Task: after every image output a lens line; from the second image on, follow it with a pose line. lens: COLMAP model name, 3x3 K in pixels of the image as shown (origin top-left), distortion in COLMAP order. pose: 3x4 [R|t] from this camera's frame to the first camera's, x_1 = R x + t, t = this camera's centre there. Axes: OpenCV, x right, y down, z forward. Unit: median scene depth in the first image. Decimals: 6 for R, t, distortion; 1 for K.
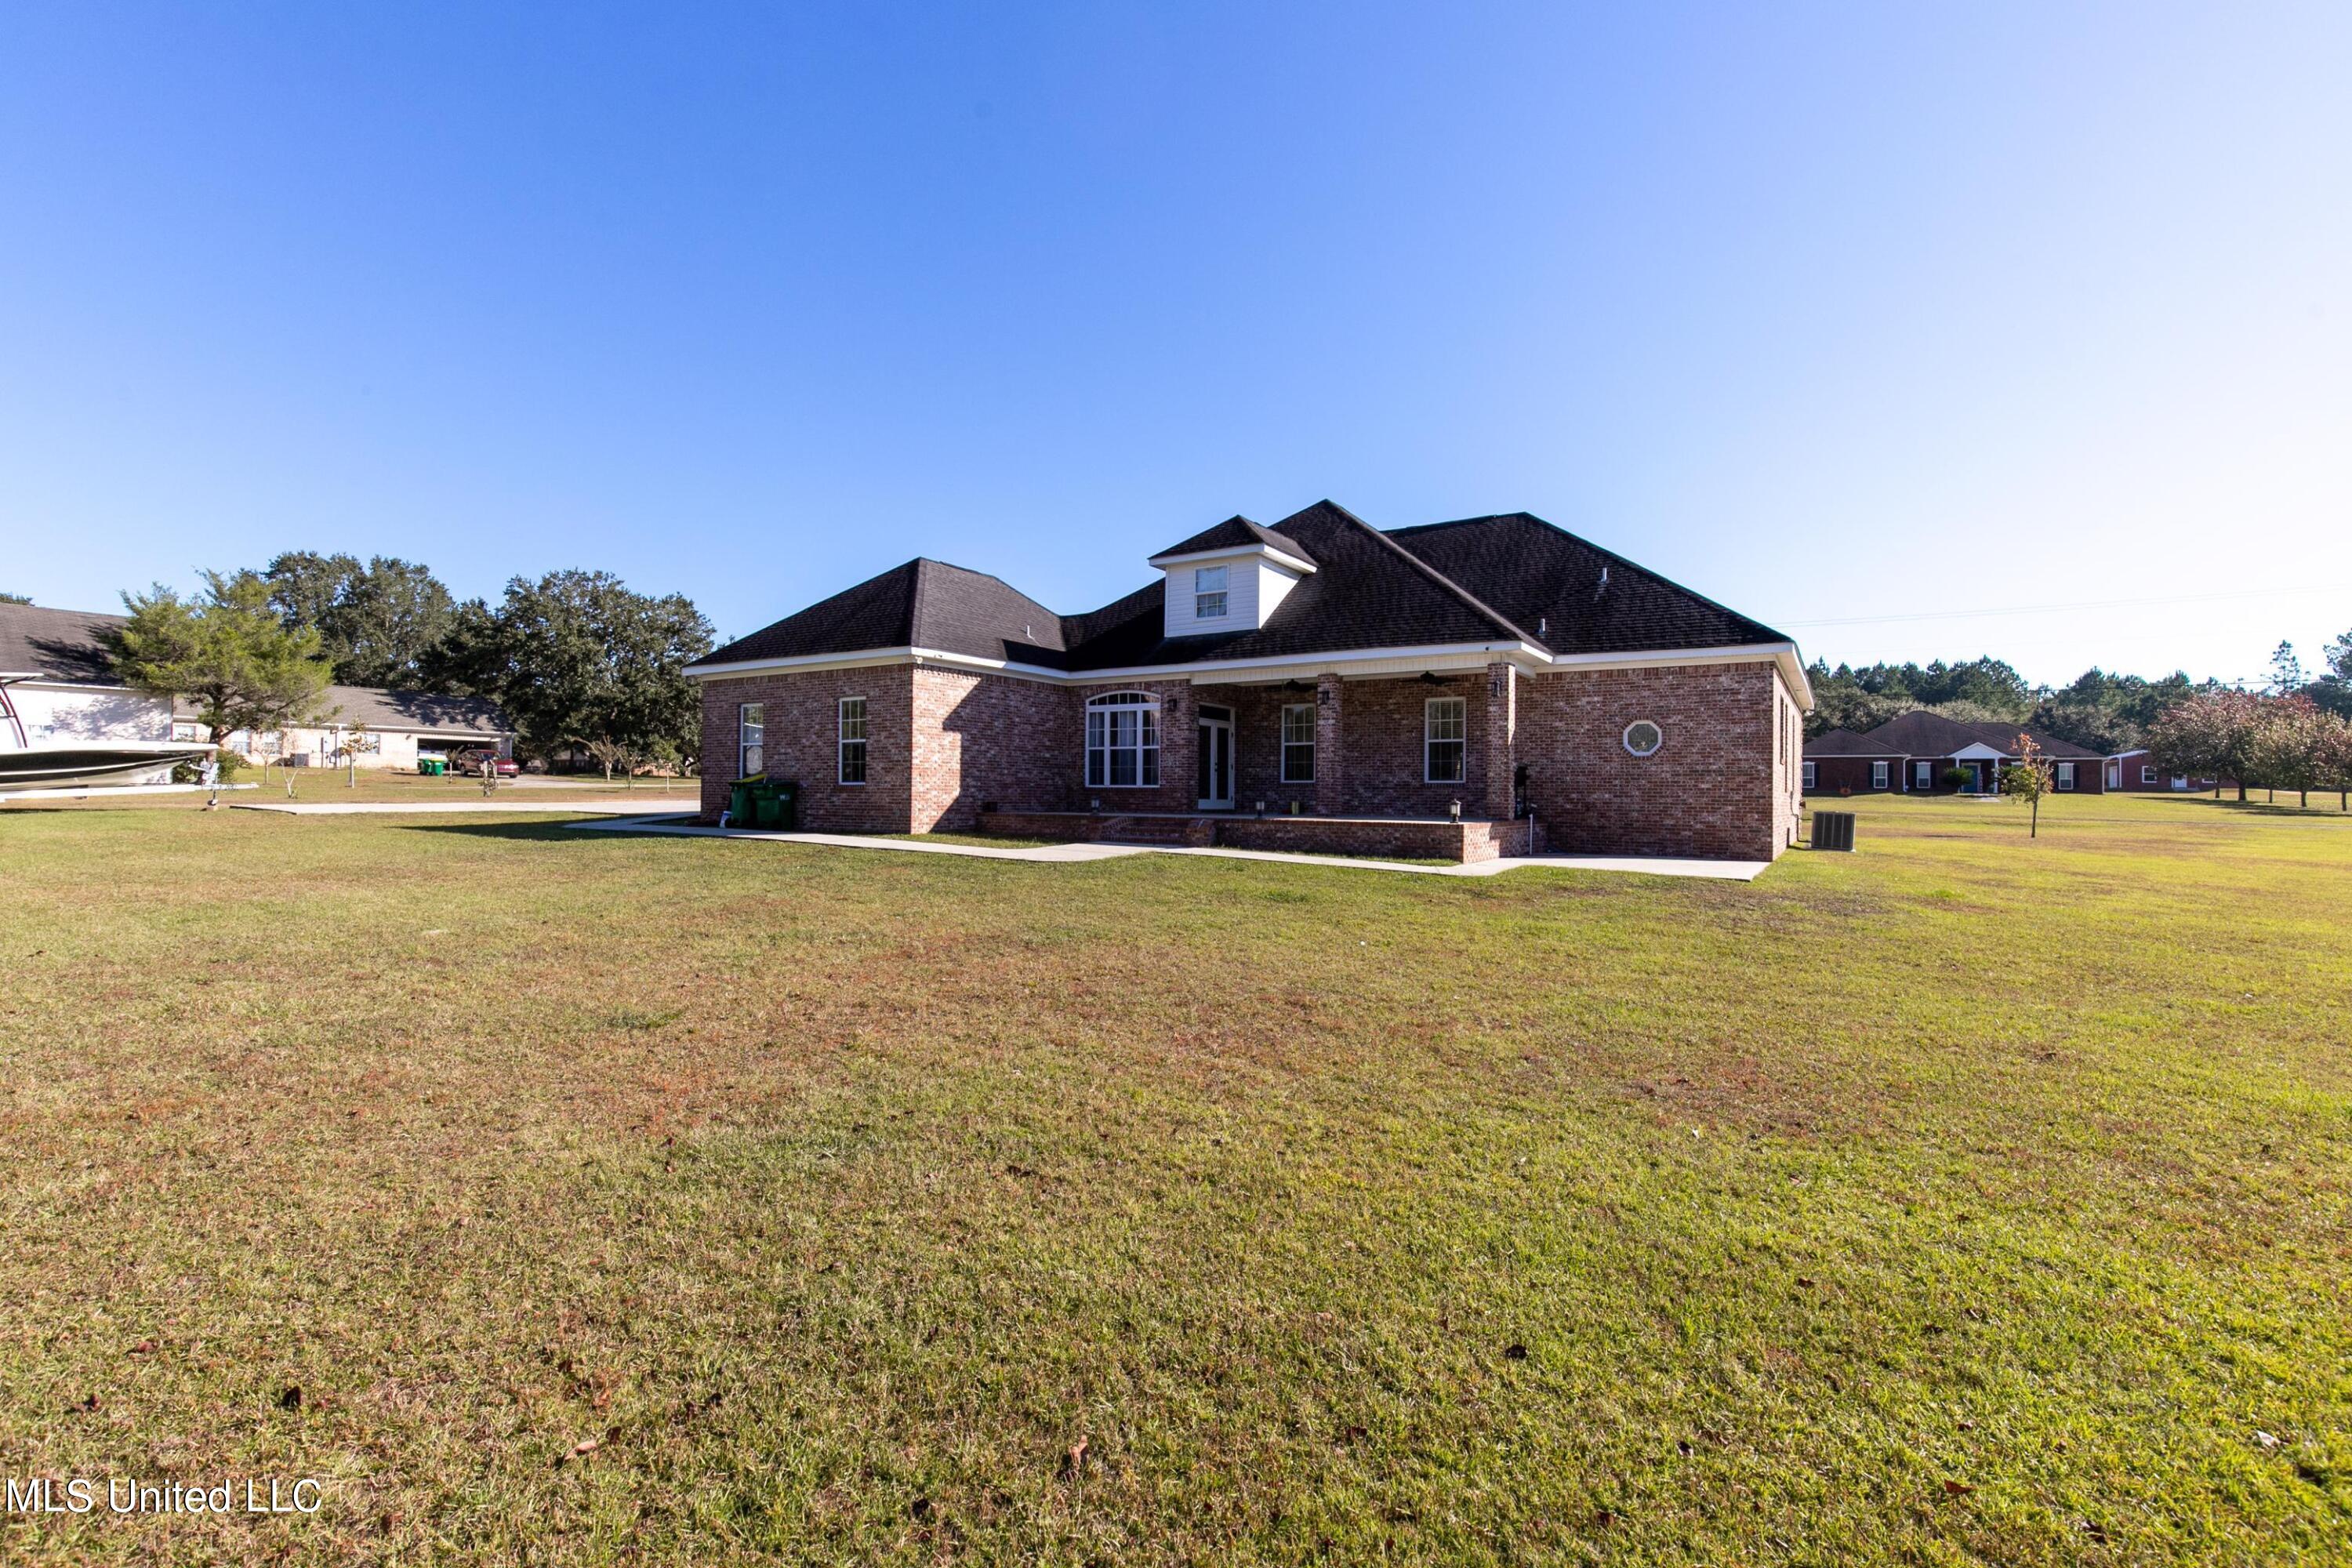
lens RADIAL K [[1047.4, 0, 1177.0], [0, 1047.4, 789.7], [0, 0, 1]] dist [0.024993, -0.000572]
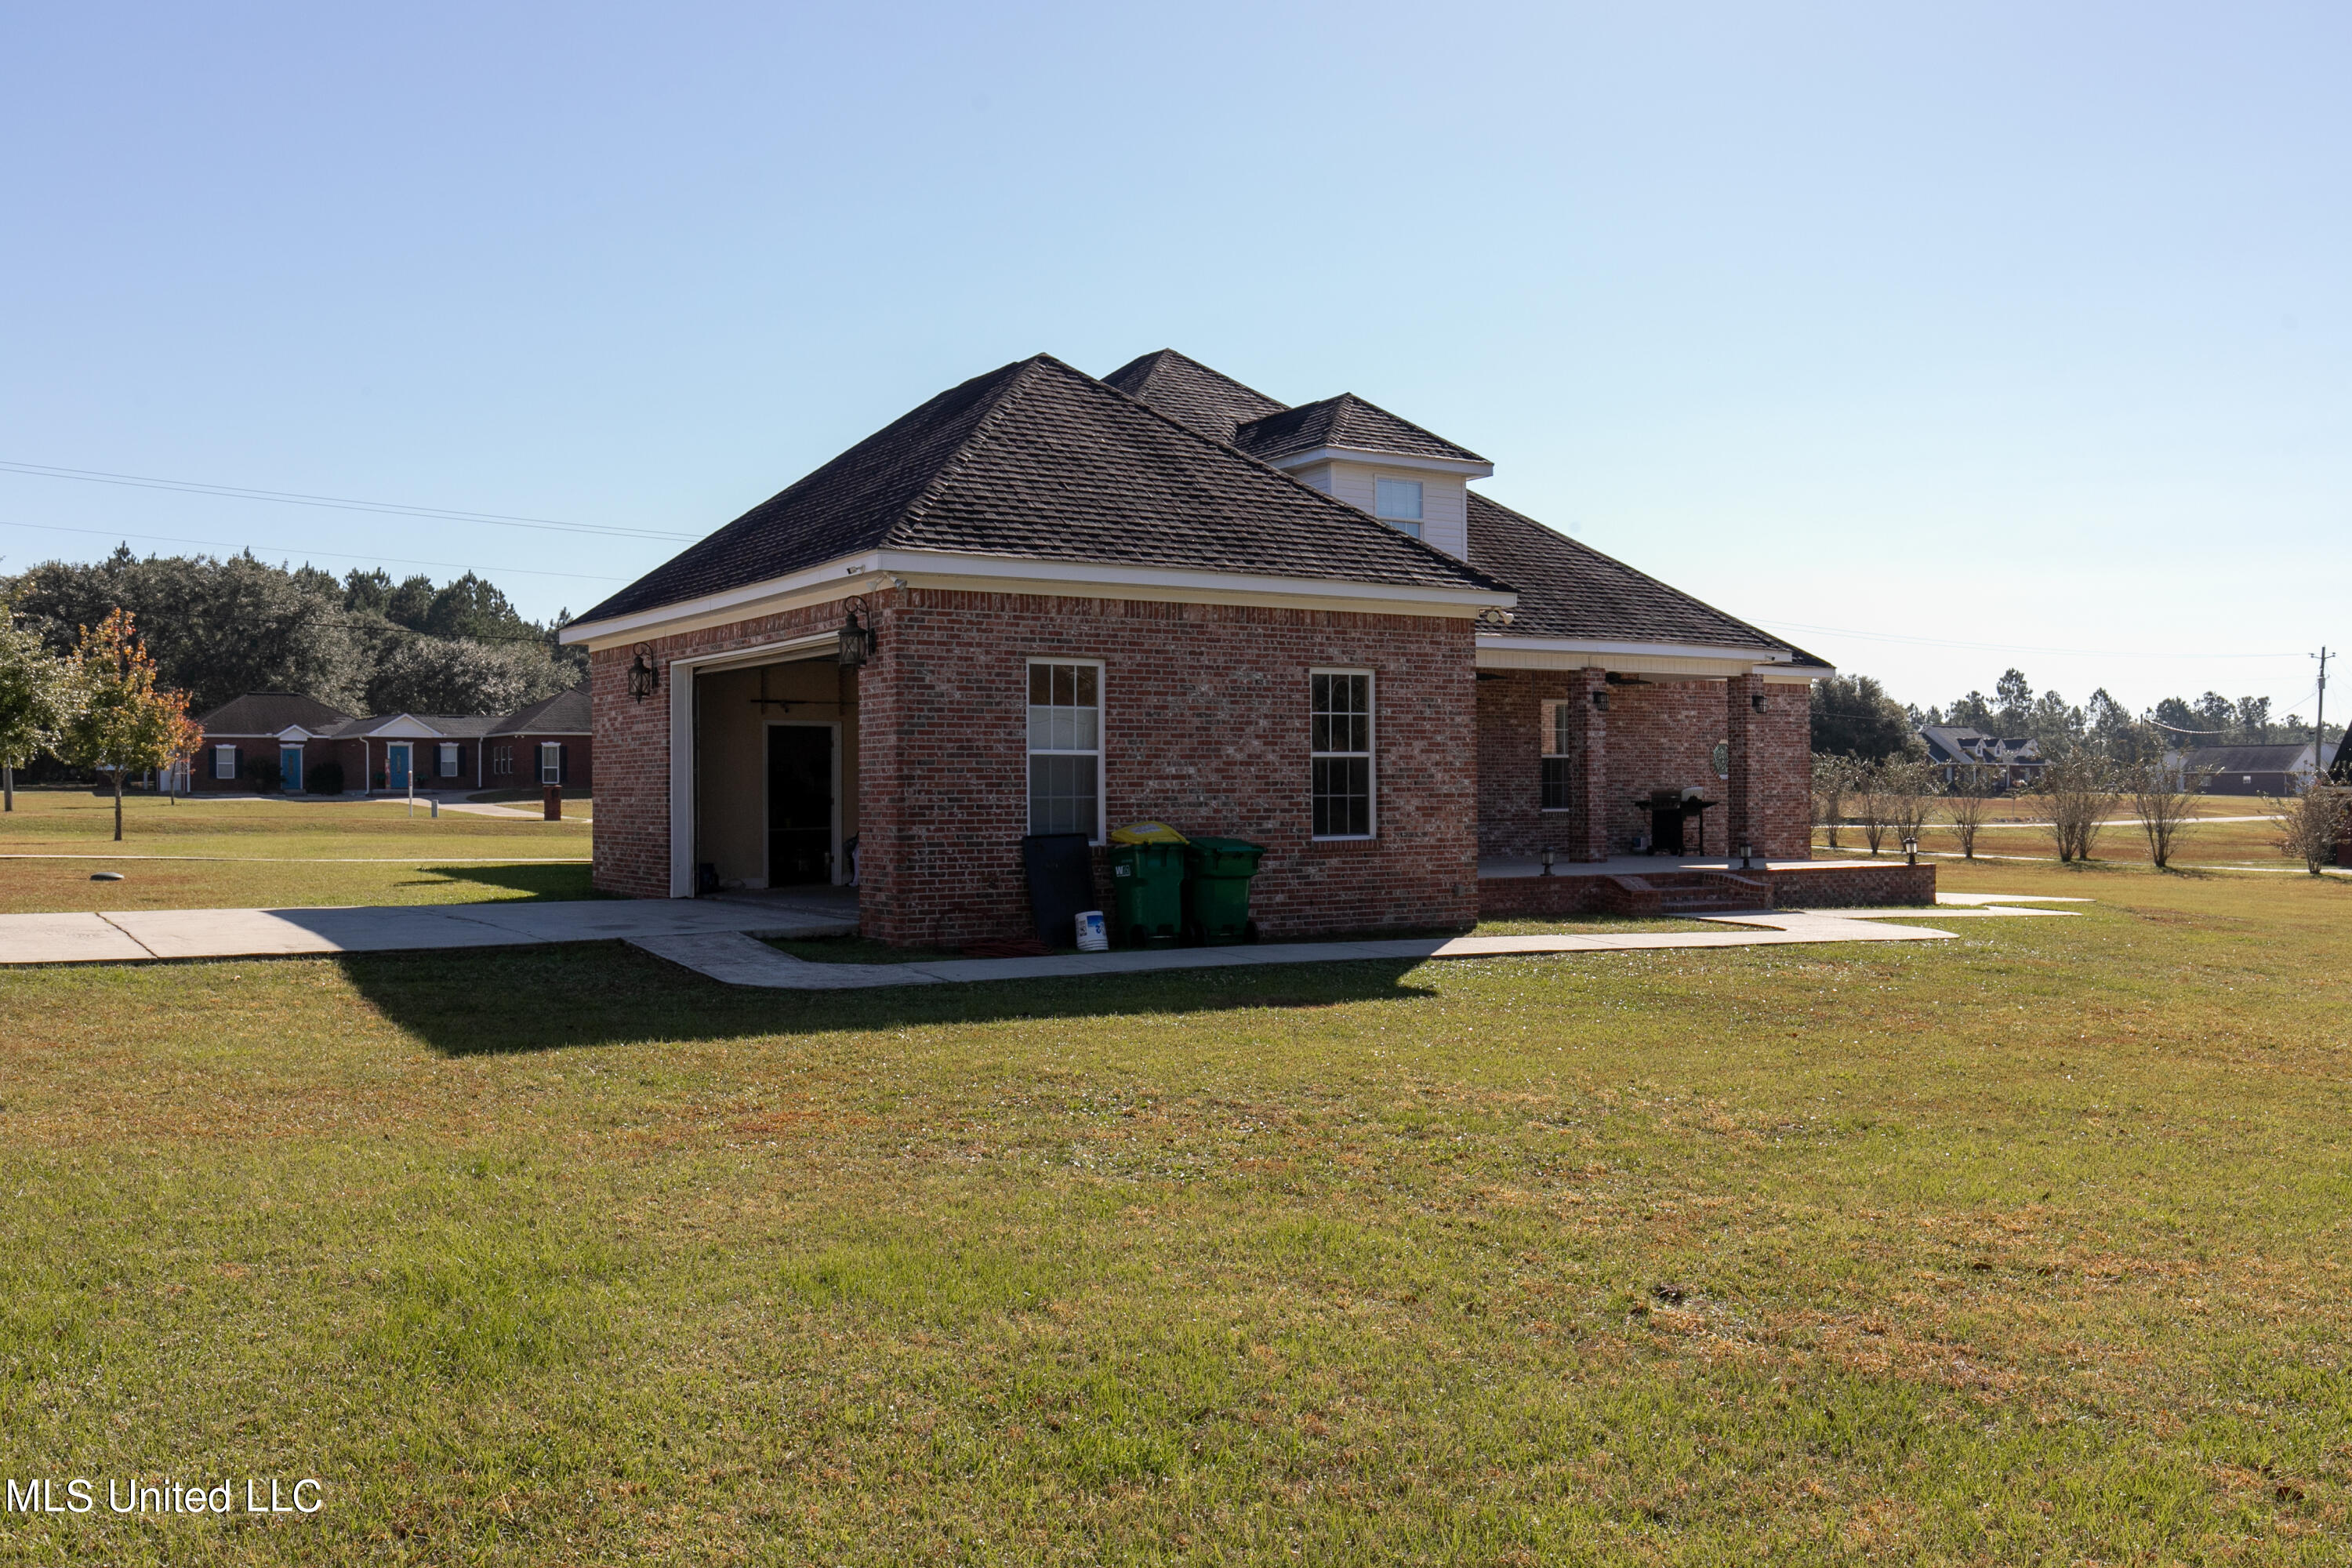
lens RADIAL K [[2071.3, 0, 1178.7], [0, 2071.3, 785.4], [0, 0, 1]] dist [0.004642, 0.000788]
pose [[0.419129, -0.008230, 0.907889, -1.225512], [0.003767, 0.999966, 0.007325, -0.038159], [-0.907919, 0.000350, 0.419146, 0.636257]]
